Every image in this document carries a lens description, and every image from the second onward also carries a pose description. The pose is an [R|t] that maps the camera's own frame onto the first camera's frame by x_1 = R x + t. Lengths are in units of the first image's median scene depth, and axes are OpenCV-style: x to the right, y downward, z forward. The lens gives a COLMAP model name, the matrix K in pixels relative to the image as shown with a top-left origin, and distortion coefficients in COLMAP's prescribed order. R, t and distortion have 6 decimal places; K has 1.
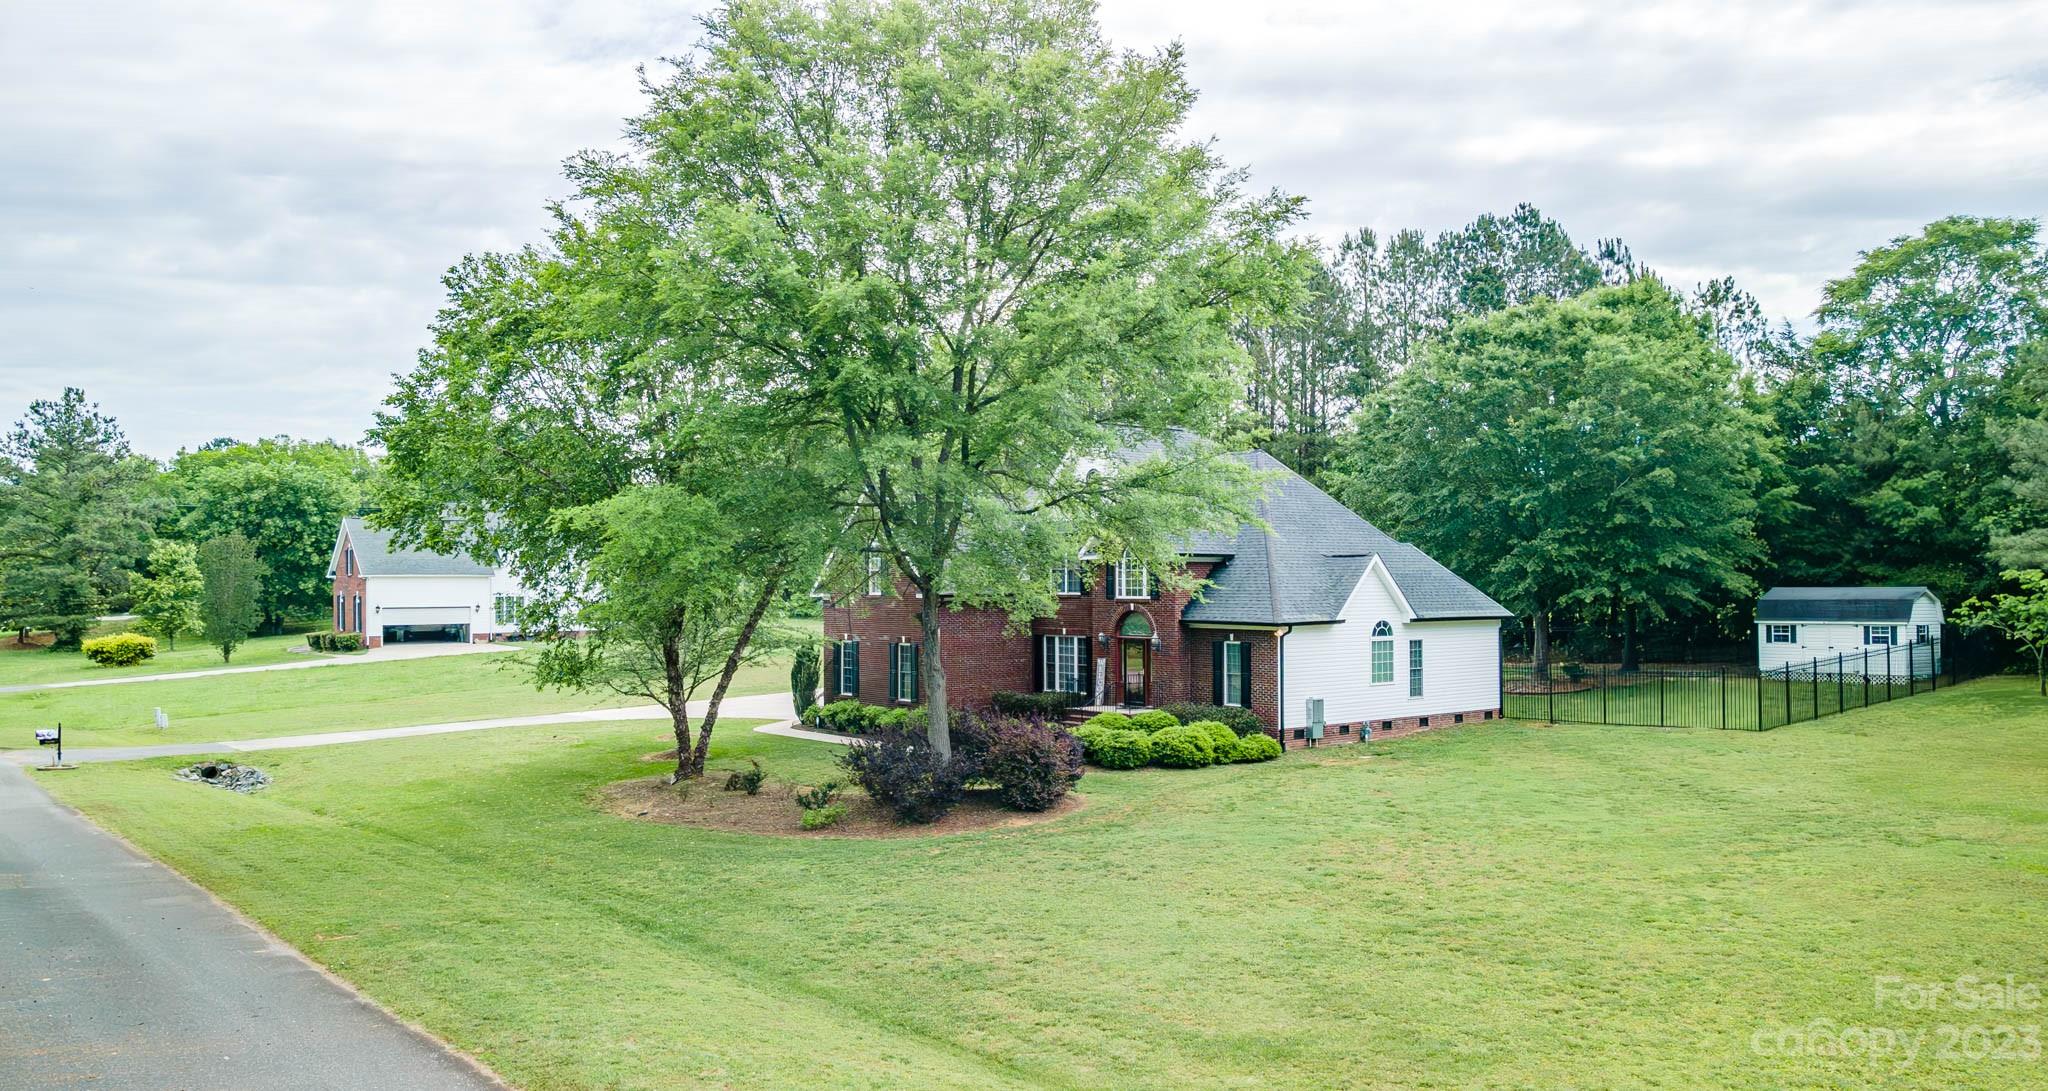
lens RADIAL K [[1402.6, 0, 1005.6], [0, 1402.6, 575.6], [0, 0, 1]] dist [0.052251, -0.001539]
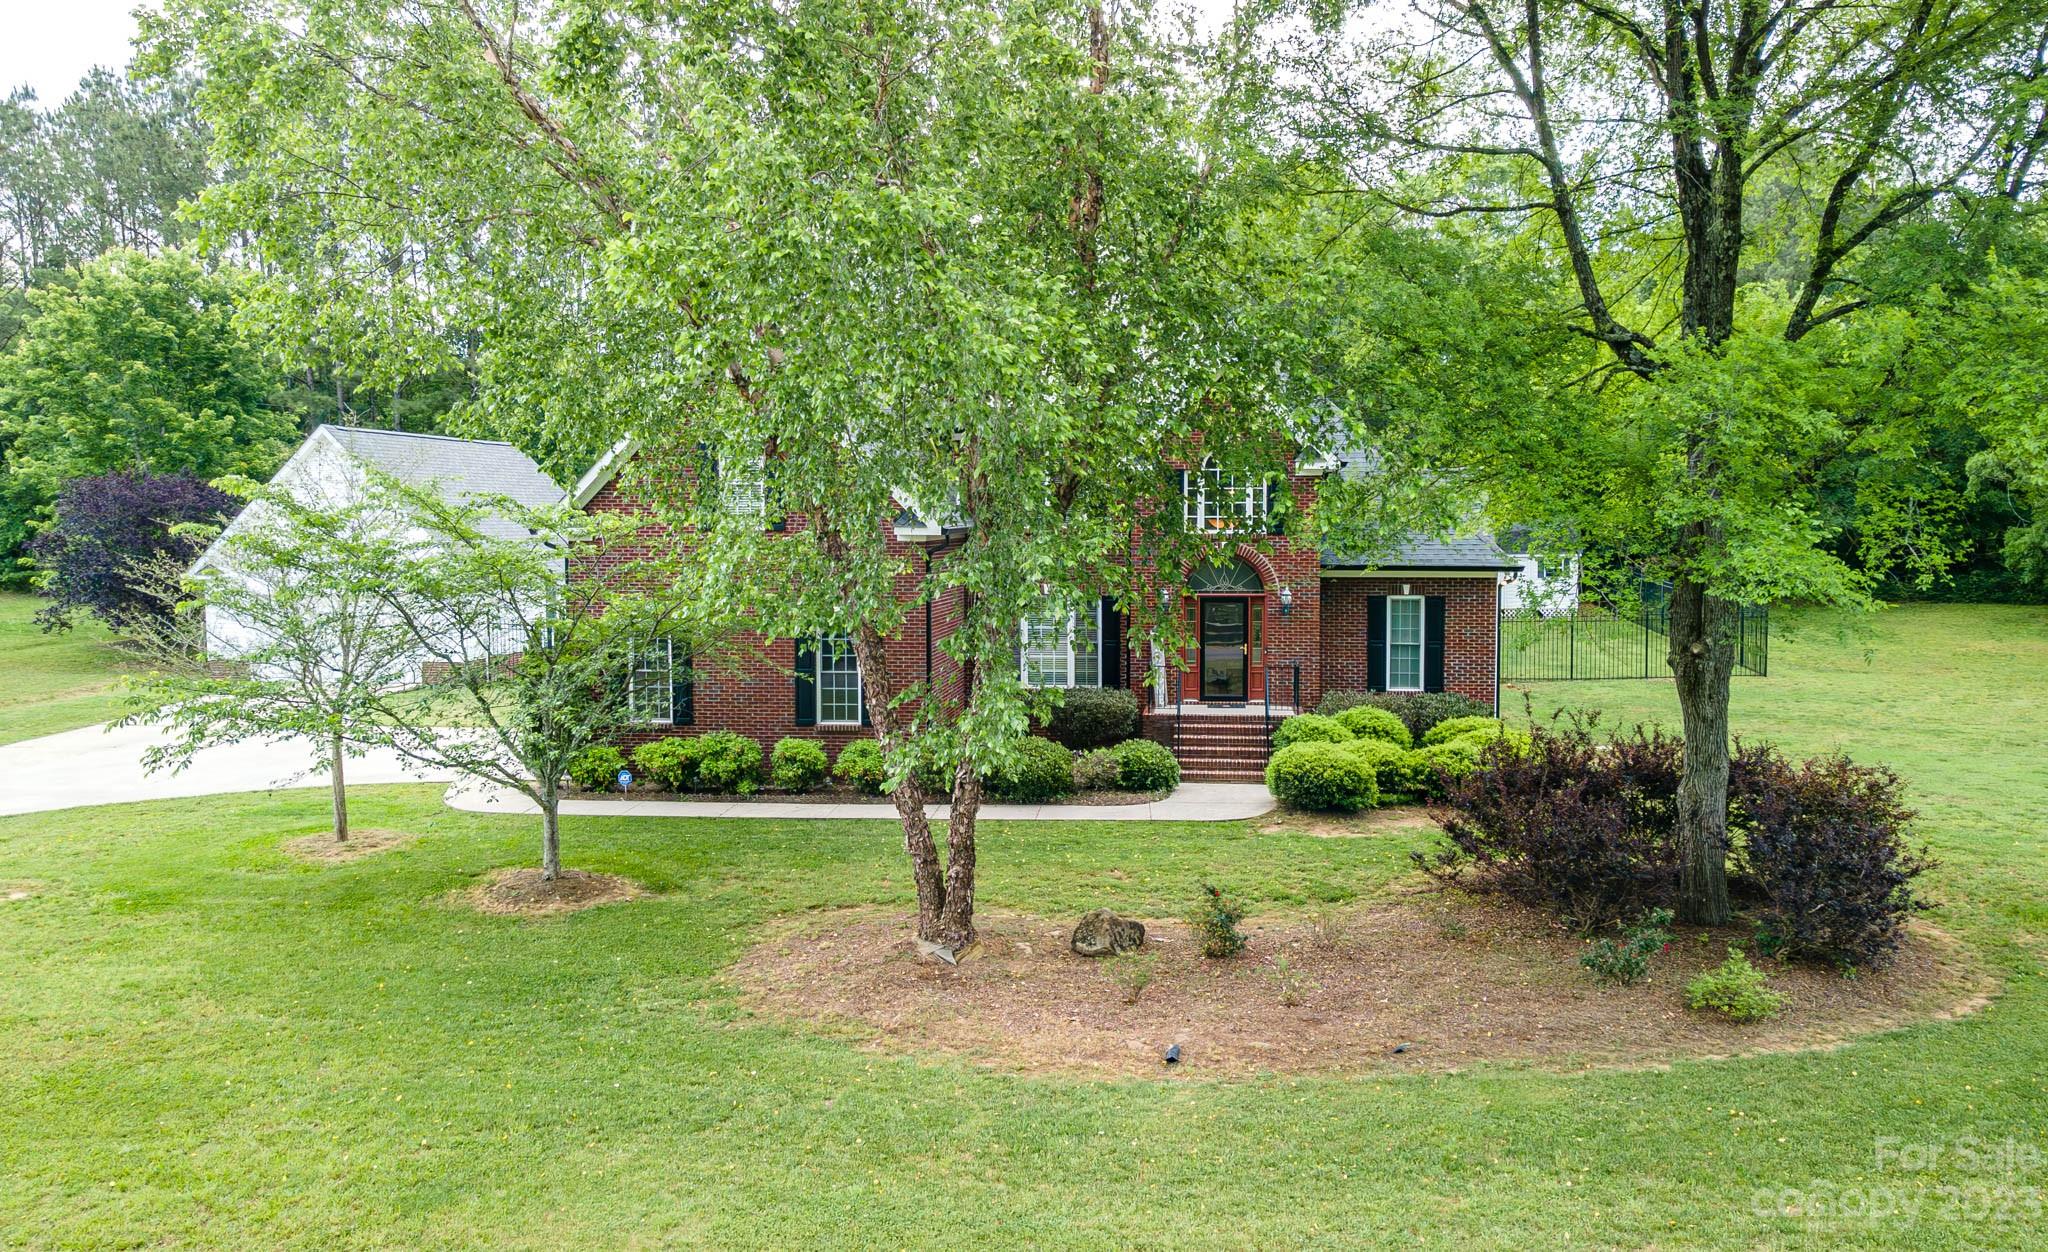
lens RADIAL K [[1592.6, 0, 1024.0], [0, 1592.6, 626.0], [0, 0, 1]] dist [0.095578, -0.105033]
pose [[0.728694, -0.044138, 0.683415, -0.479335], [-0.004082, 0.997623, 0.068783, 0.008794], [-0.684827, -0.052911, 0.726782, 0.545405]]
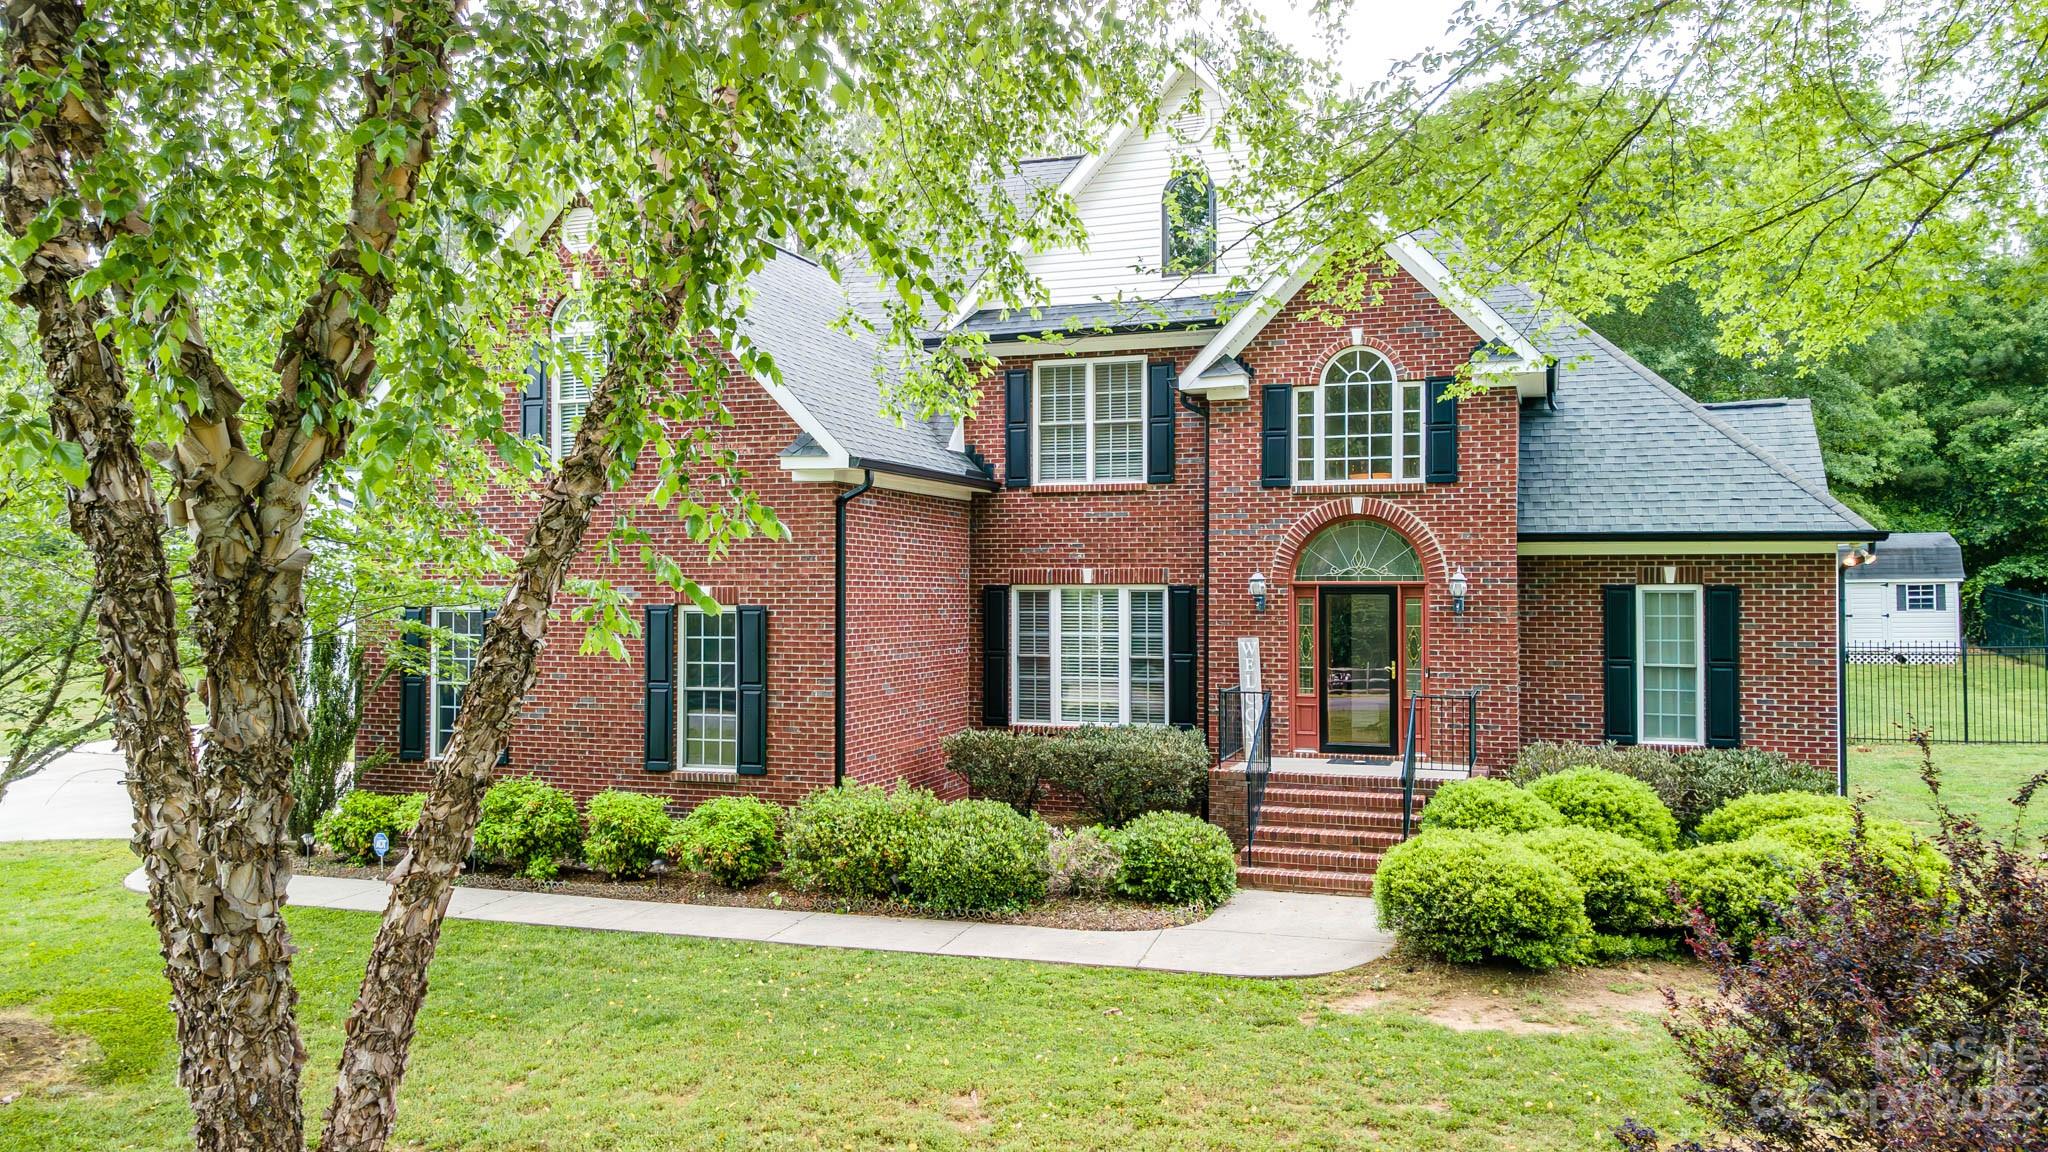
lens RADIAL K [[1488.6, 0, 1024.0], [0, 1488.6, 576.0], [0, 0, 1]] dist [0.028636, 0.031267]
pose [[0.855260, 0.008718, 0.518125, -0.212821], [-0.007158, 0.999962, -0.005011, 0.045834], [-0.518149, 0.000577, 0.855290, 0.700433]]
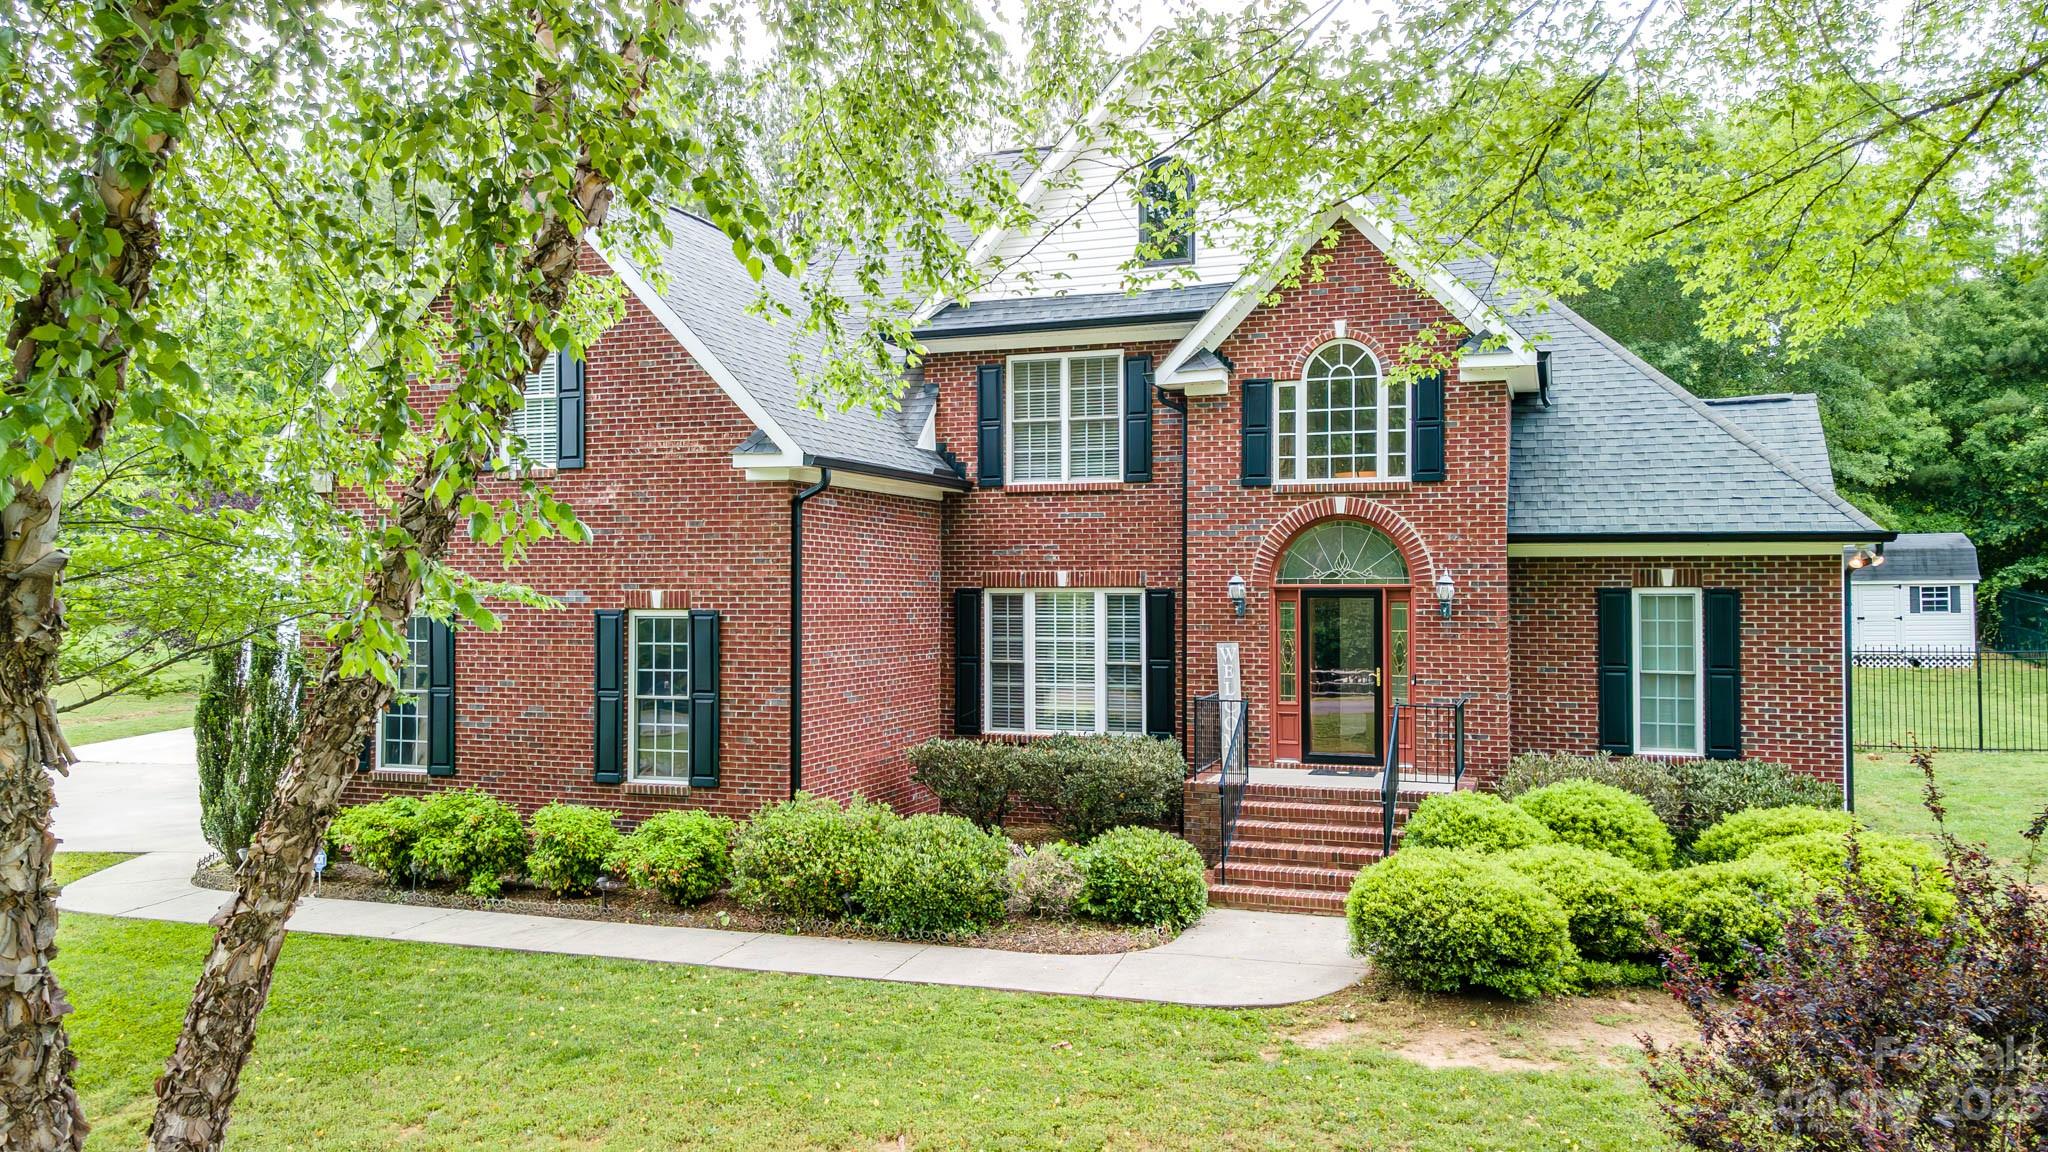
lens RADIAL K [[1488.6, 0, 1024.0], [0, 1488.6, 576.0], [0, 0, 1]] dist [0.028636, 0.031267]
pose [[0.859325, 0.008607, 0.511358, -0.193705], [-0.006516, 0.999961, -0.005882, 0.045207], [-0.511389, 0.001722, 0.859348, 0.709086]]
